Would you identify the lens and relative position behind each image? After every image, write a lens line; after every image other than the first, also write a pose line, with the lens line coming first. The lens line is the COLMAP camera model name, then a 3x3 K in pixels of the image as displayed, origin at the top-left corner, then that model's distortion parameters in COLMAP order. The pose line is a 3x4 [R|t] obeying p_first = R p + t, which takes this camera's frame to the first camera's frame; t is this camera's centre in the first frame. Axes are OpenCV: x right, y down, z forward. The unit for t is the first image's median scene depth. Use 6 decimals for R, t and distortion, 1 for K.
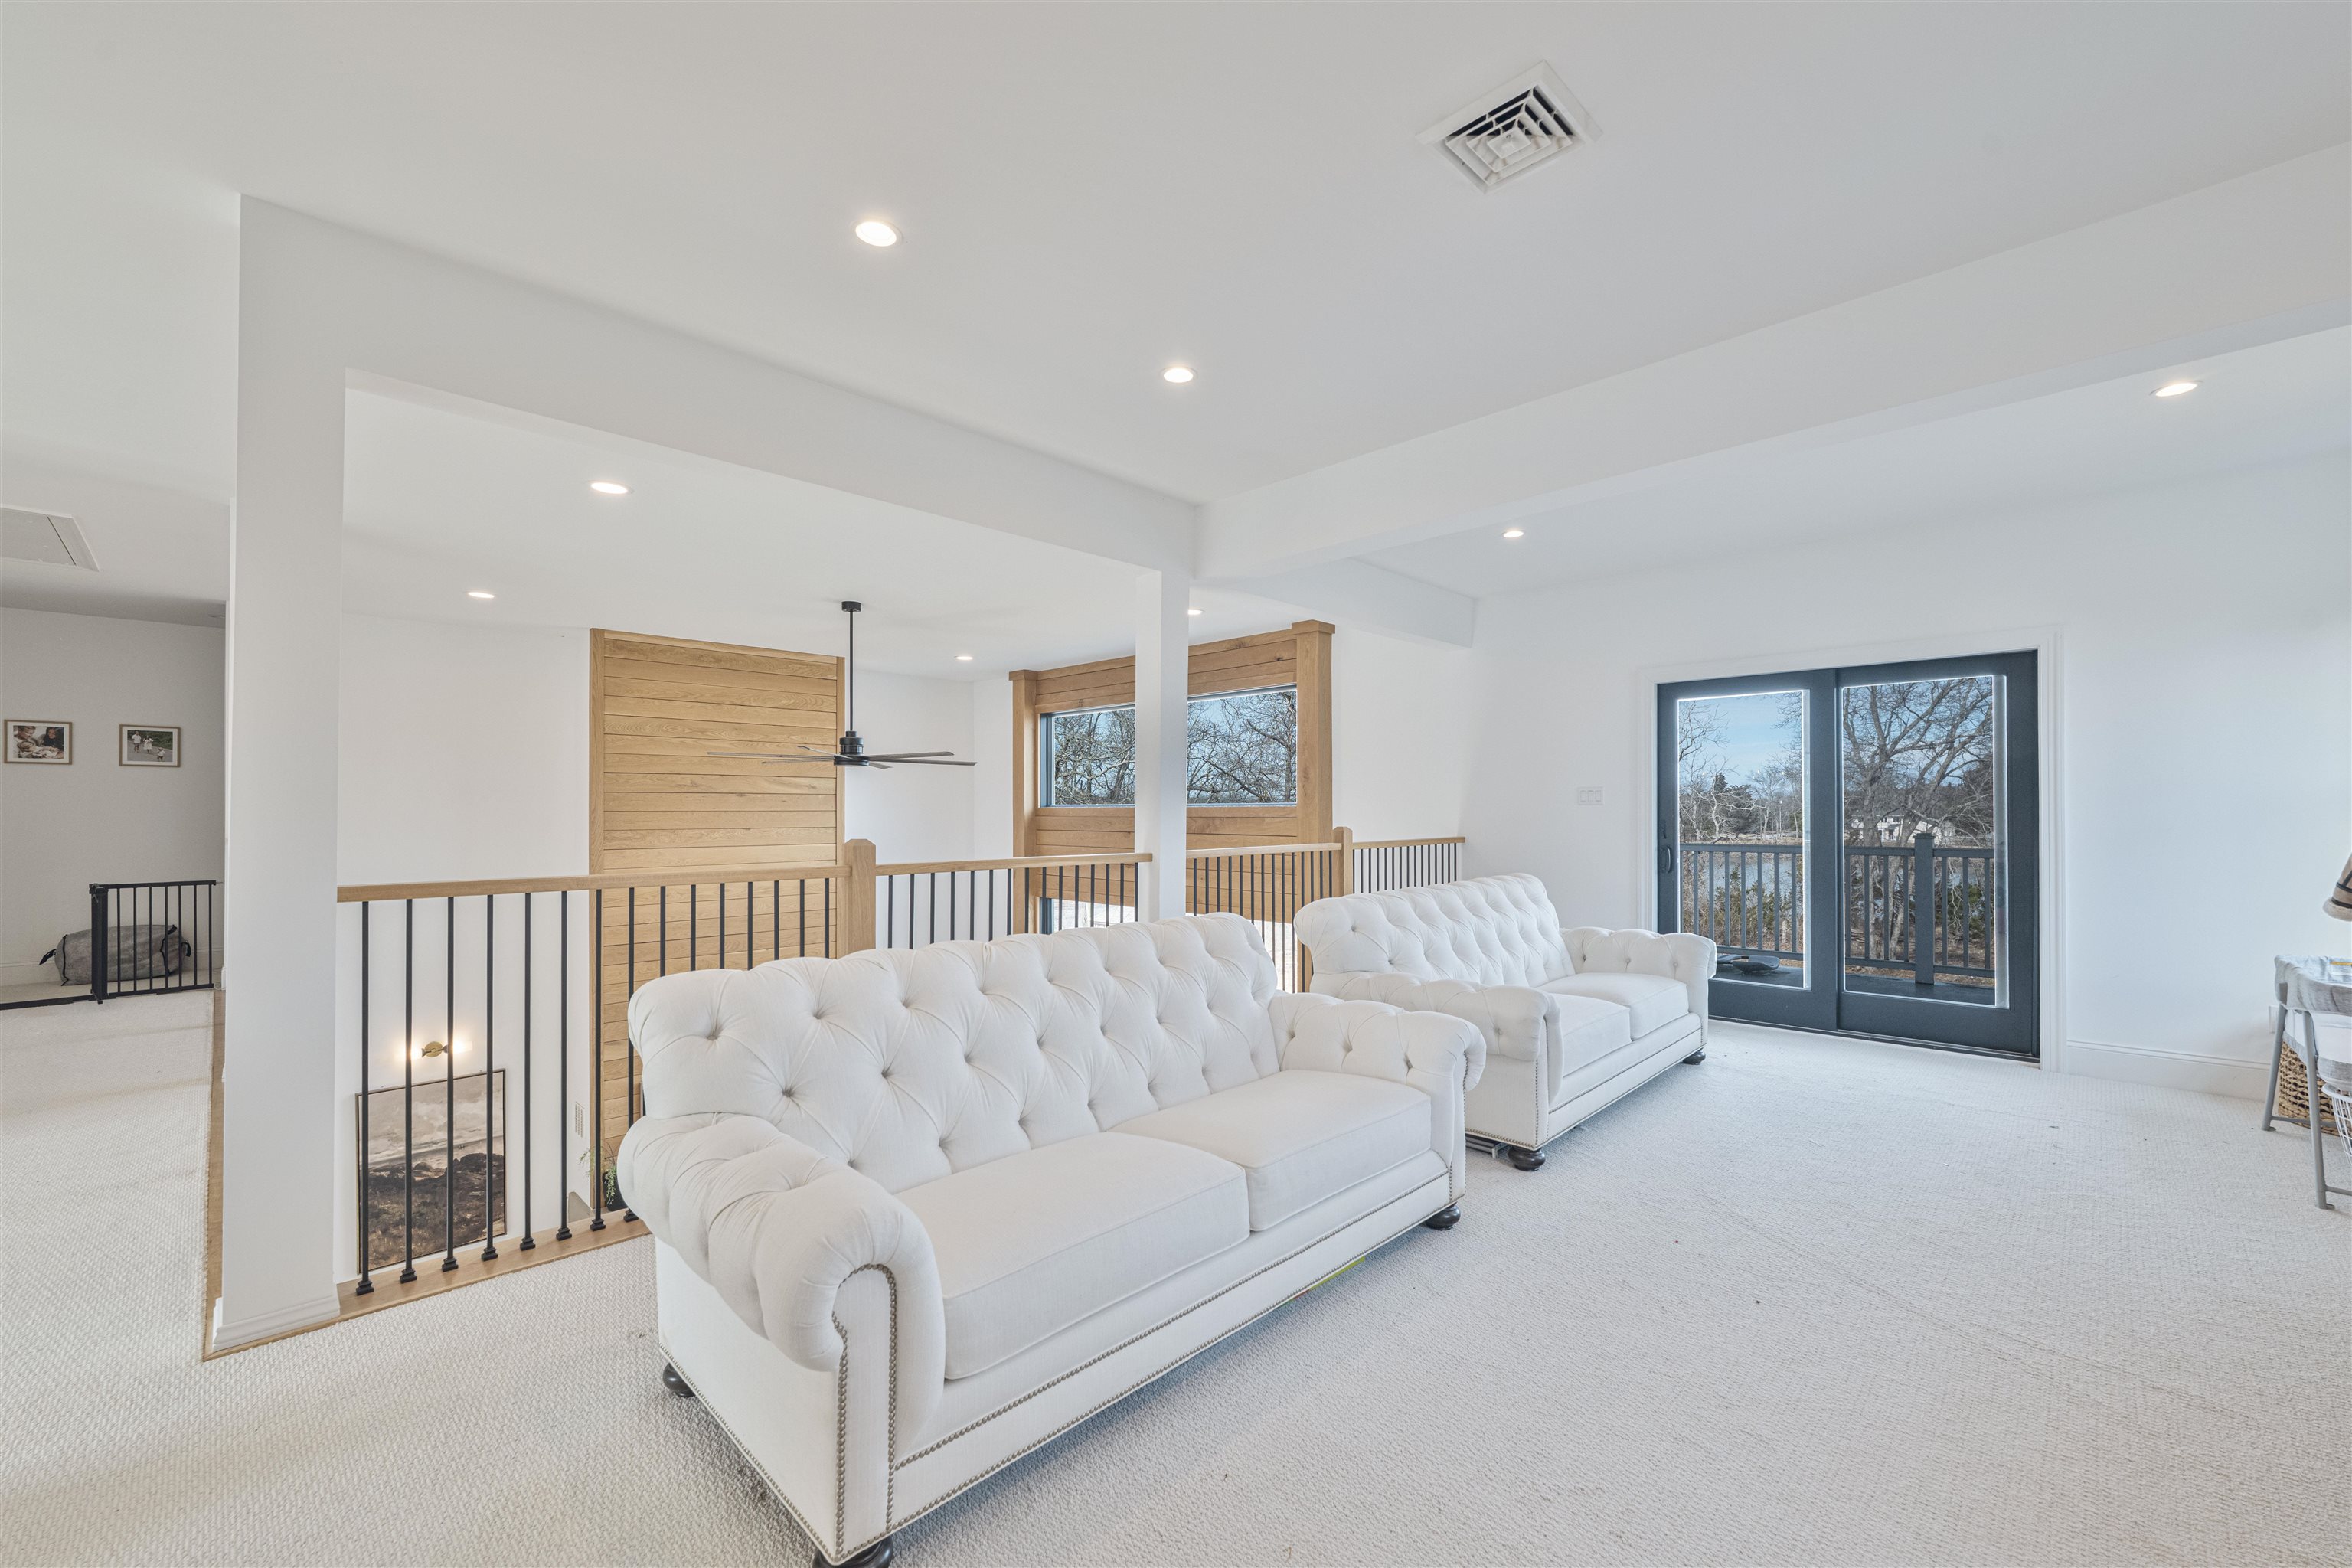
lens RADIAL K [[941.3, 0, 1172.9], [0, 941.3, 797.4], [0, 0, 1]] dist [0.000289, -0.000014]
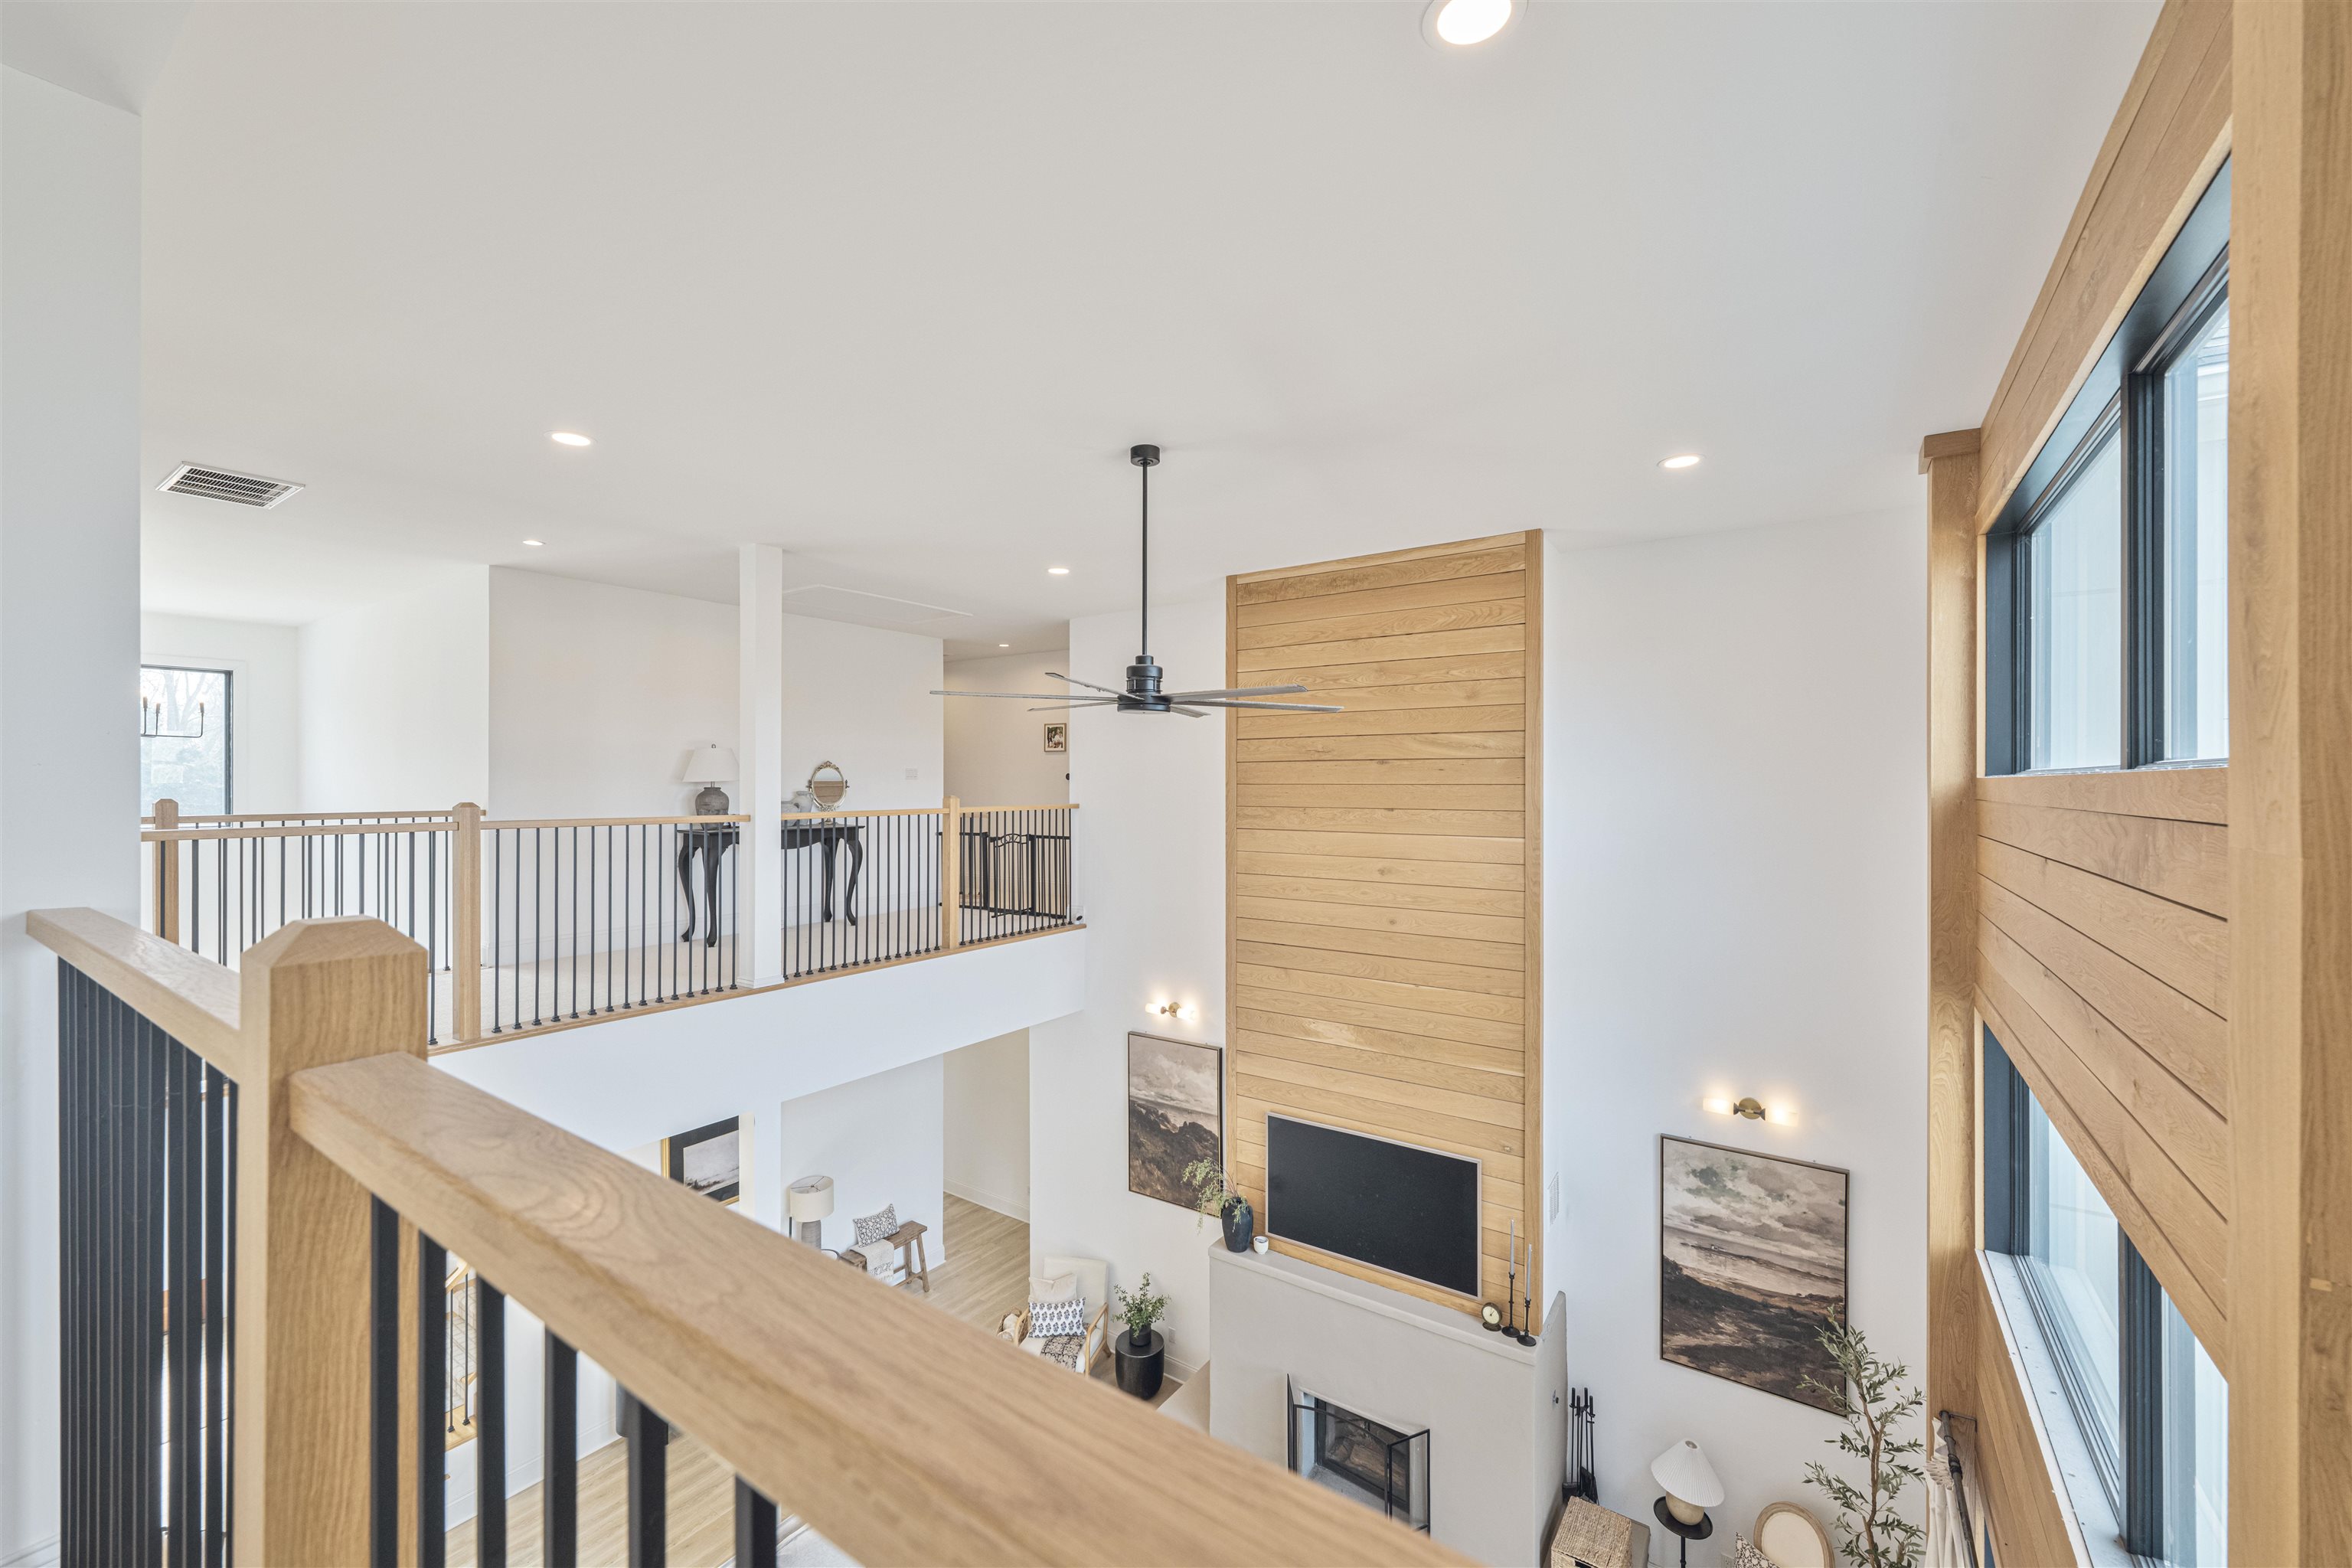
lens RADIAL K [[941.3, 0, 1171.5], [0, 941.3, 780.4], [0, 0, 1]] dist [0.000289, -0.000014]
pose [[0.166664, -0.003863, -0.986006, 0.231380], [0.008443, 0.999961, -0.002491, 0.012757], [0.985978, -0.007910, 0.166690, 0.762073]]
